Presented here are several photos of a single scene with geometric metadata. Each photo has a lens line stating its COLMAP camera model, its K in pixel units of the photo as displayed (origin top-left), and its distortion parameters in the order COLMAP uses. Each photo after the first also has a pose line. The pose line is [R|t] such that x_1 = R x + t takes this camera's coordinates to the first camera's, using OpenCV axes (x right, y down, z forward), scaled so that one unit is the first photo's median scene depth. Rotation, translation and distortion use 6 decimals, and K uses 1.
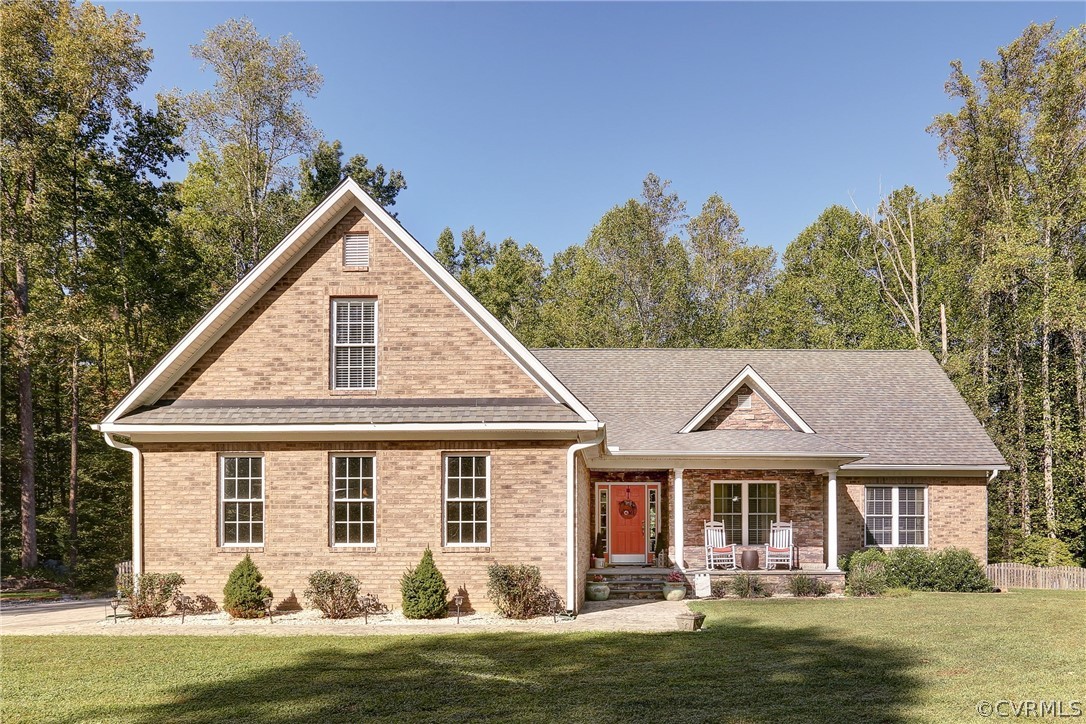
lens RADIAL K [[769.5, 0, 630.0], [0, 769.5, 551.0], [0, 0, 1]] dist [-0.017908, -0.001466]
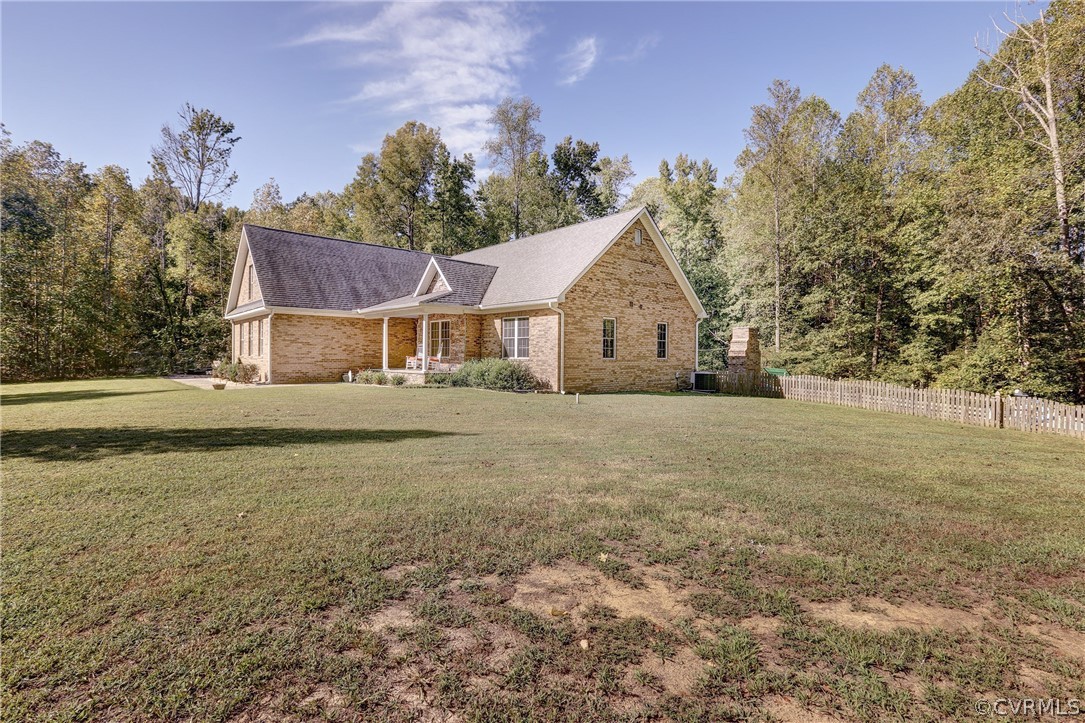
lens RADIAL K [[487.6, 0, 542.5], [0, 487.6, 361.5], [0, 0, 1]] dist [-0.020719, 0.000714]
pose [[0.671374, 0.017475, -0.740913, 1.423533], [-0.009865, 0.999844, 0.014643, -0.019010], [0.741053, -0.002521, 0.671442, 0.524235]]
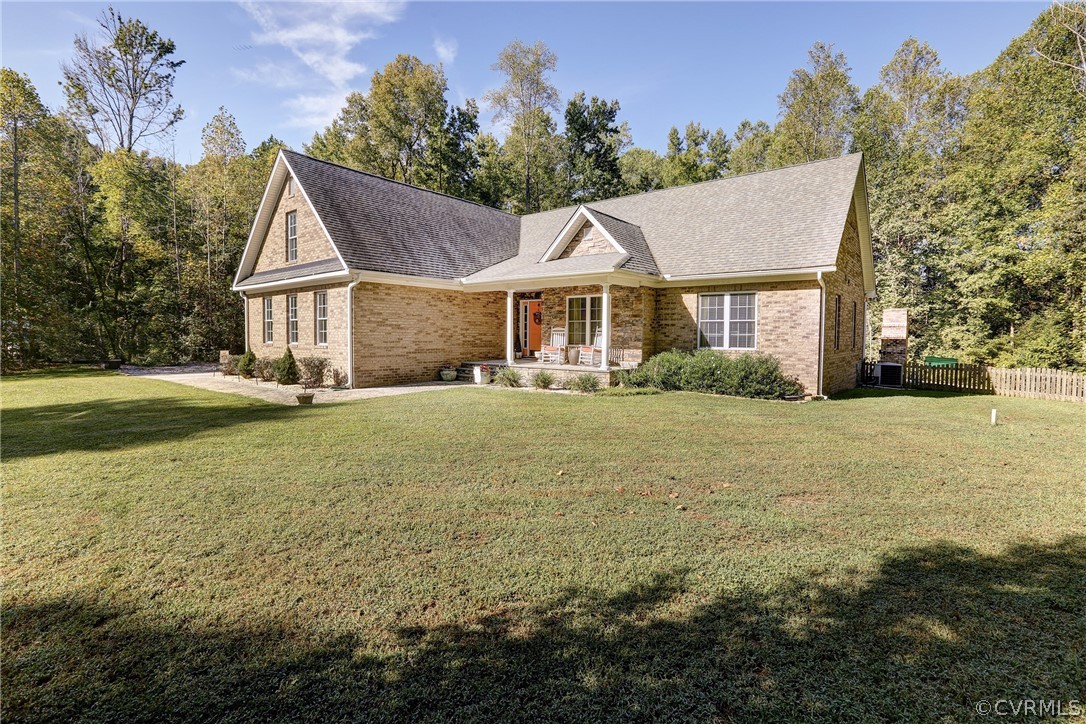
lens RADIAL K [[488.1, 0, 543.0], [0, 488.1, 362.0], [0, 0, 1]] dist [-0.020719, 0.000714]
pose [[0.770277, 0.042628, -0.636284, 0.767200], [-0.010838, 0.998494, 0.053775, -0.028935], [0.637618, -0.034526, 0.769579, 0.402882]]
